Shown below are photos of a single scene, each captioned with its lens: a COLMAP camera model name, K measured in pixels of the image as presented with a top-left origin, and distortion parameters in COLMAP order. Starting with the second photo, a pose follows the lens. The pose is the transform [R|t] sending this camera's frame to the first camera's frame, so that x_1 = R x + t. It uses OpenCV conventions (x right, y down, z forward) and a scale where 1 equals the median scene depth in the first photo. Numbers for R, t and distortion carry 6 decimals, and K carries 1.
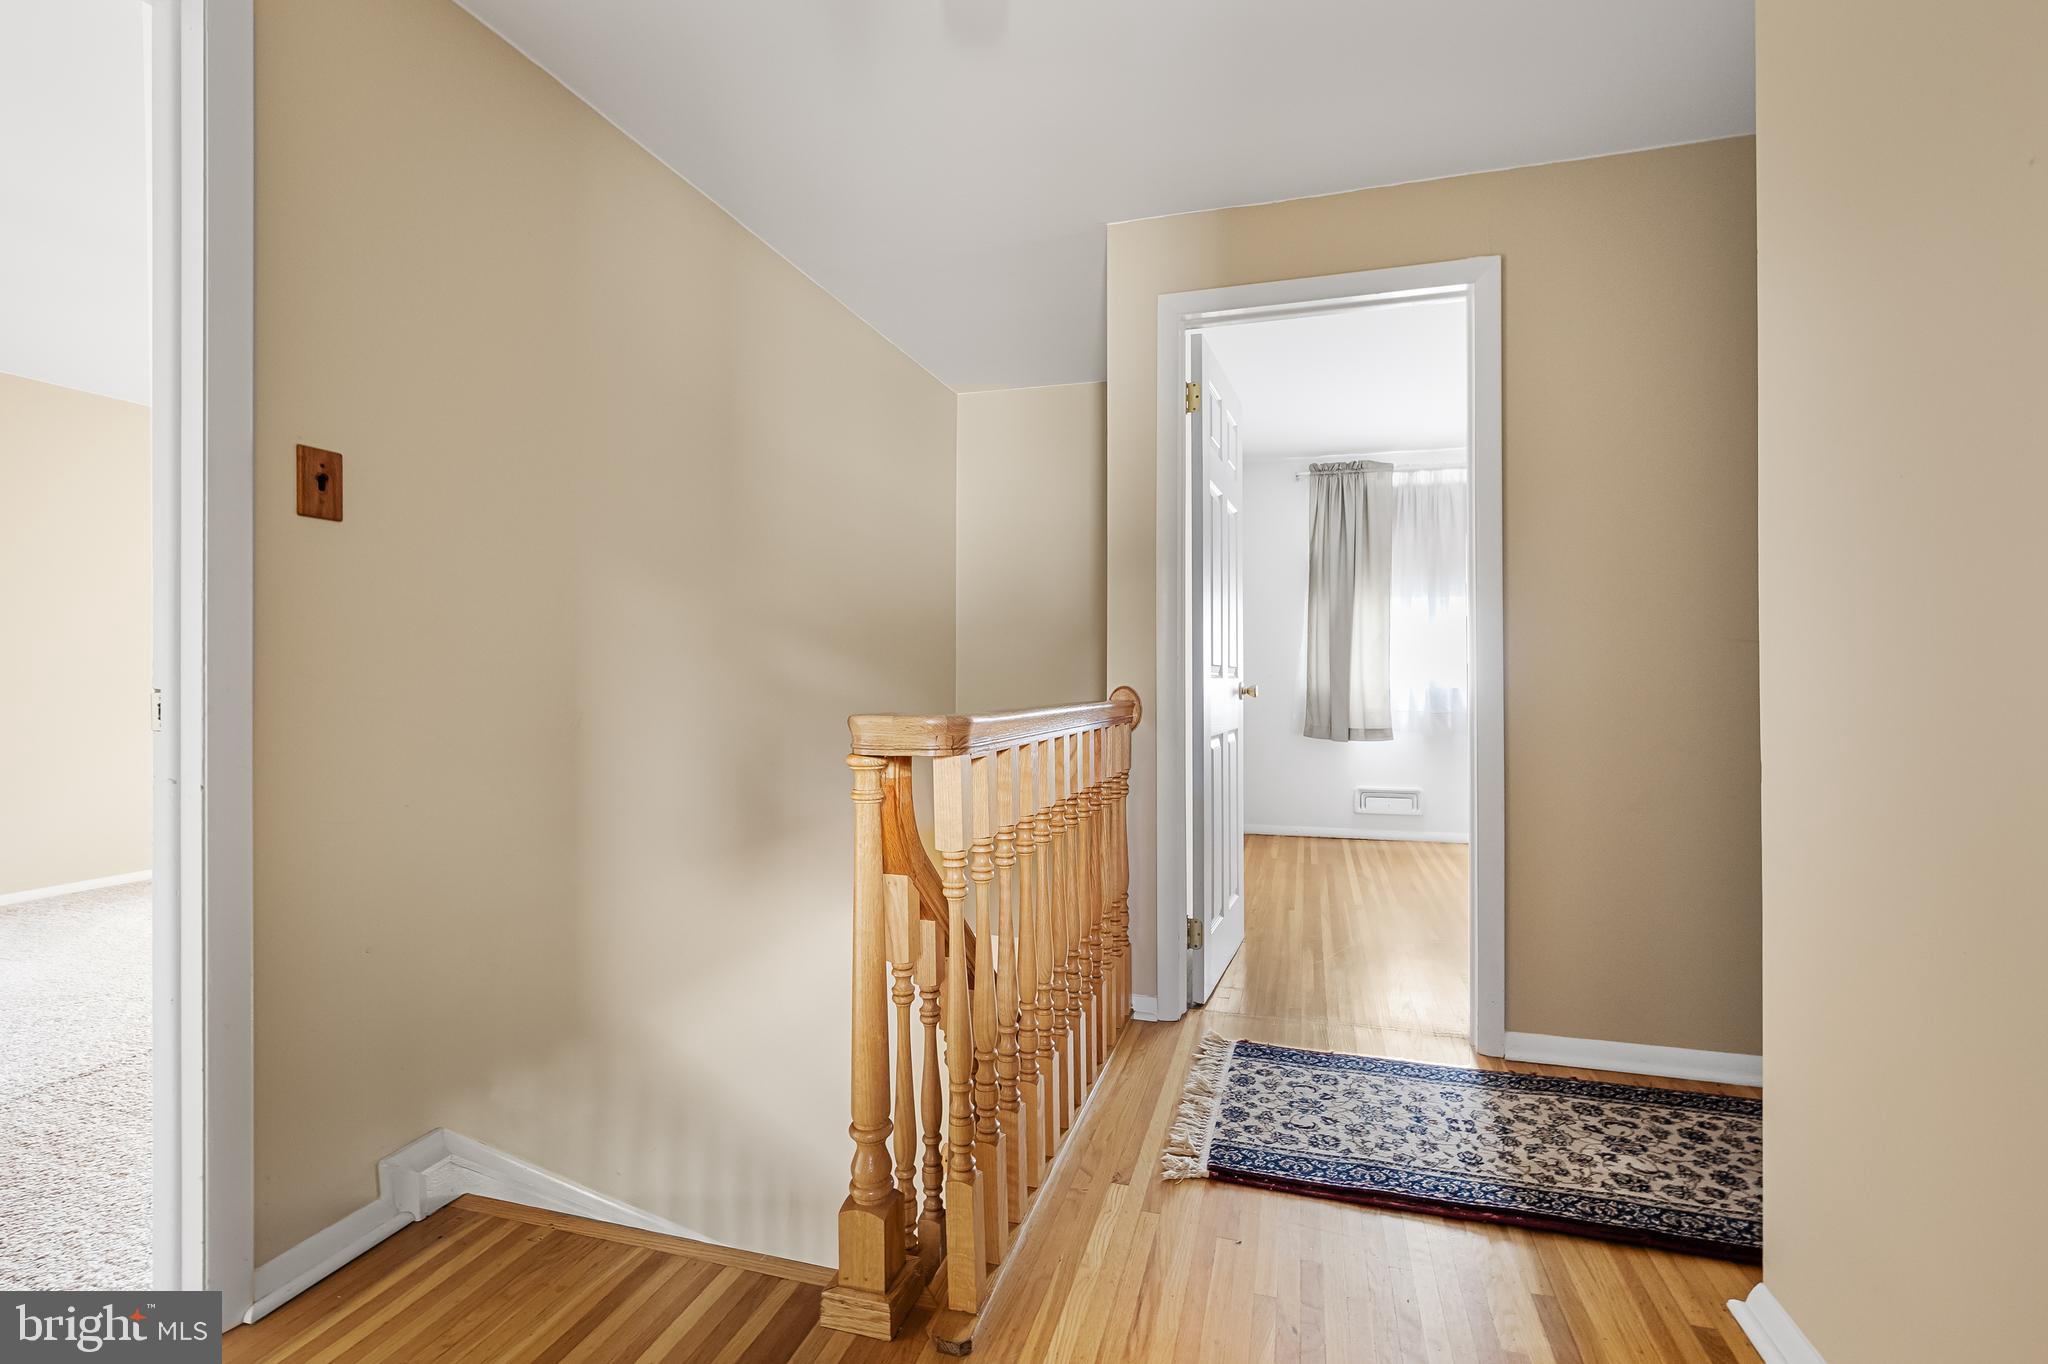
lens RADIAL K [[931.0, 0, 1021.4], [0, 931.0, 676.7], [0, 0, 1]] dist [-0.014457, -0.000081]
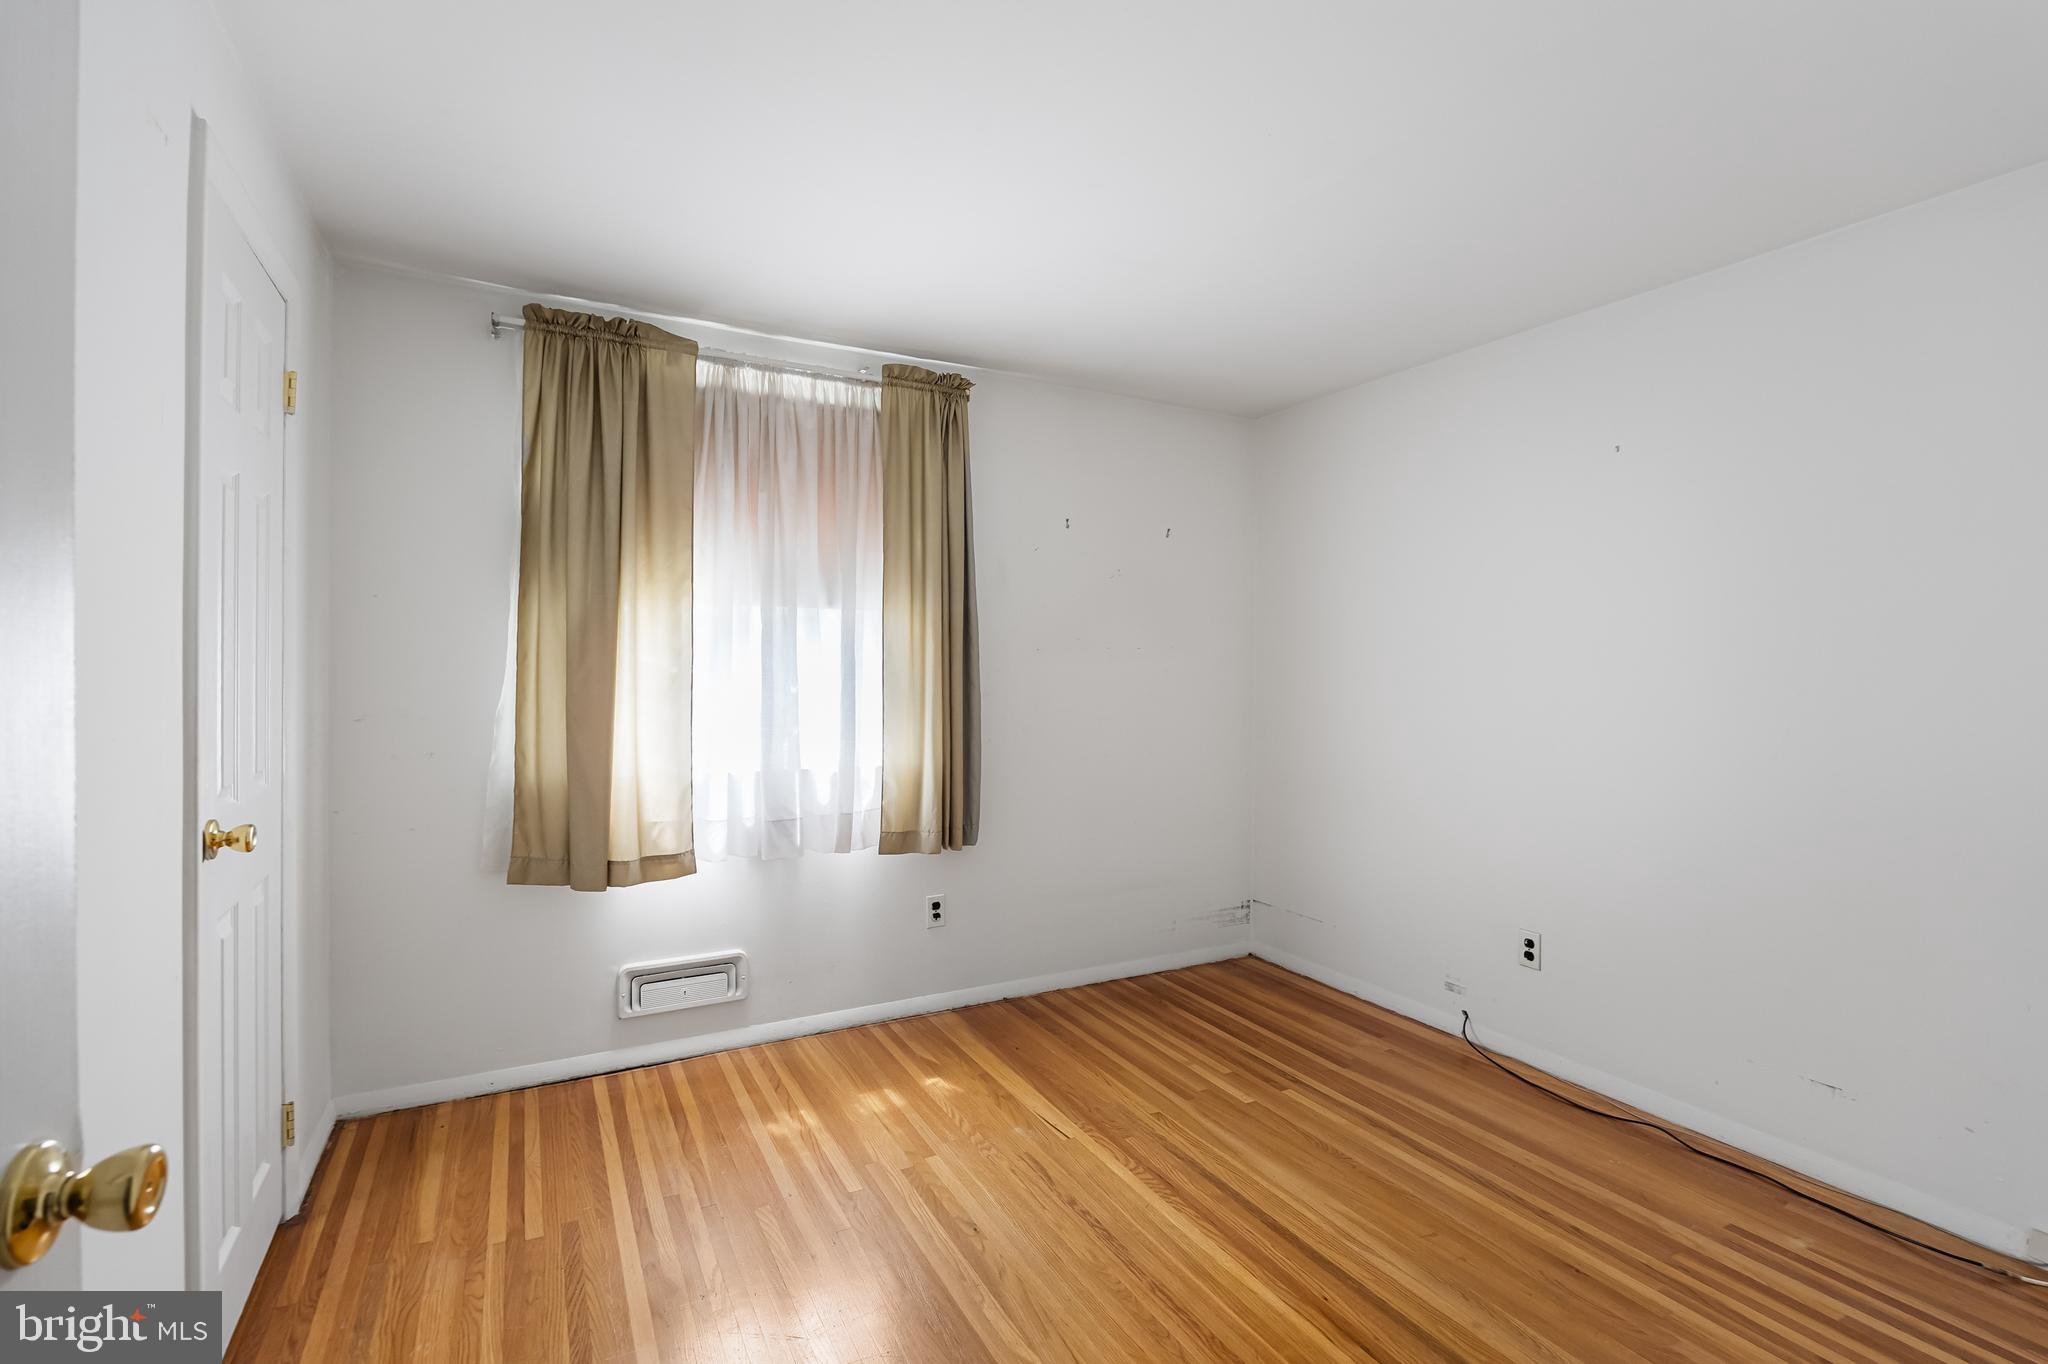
lens RADIAL K [[931.0, 0, 1021.6], [0, 931.0, 667.5], [0, 0, 1]] dist [-0.014457, -0.000081]
pose [[0.707344, 0.002712, 0.706864, 0.160522], [-0.004323, 0.999991, 0.000489, -0.046982], [-0.706856, -0.003402, 0.707349, 0.499275]]
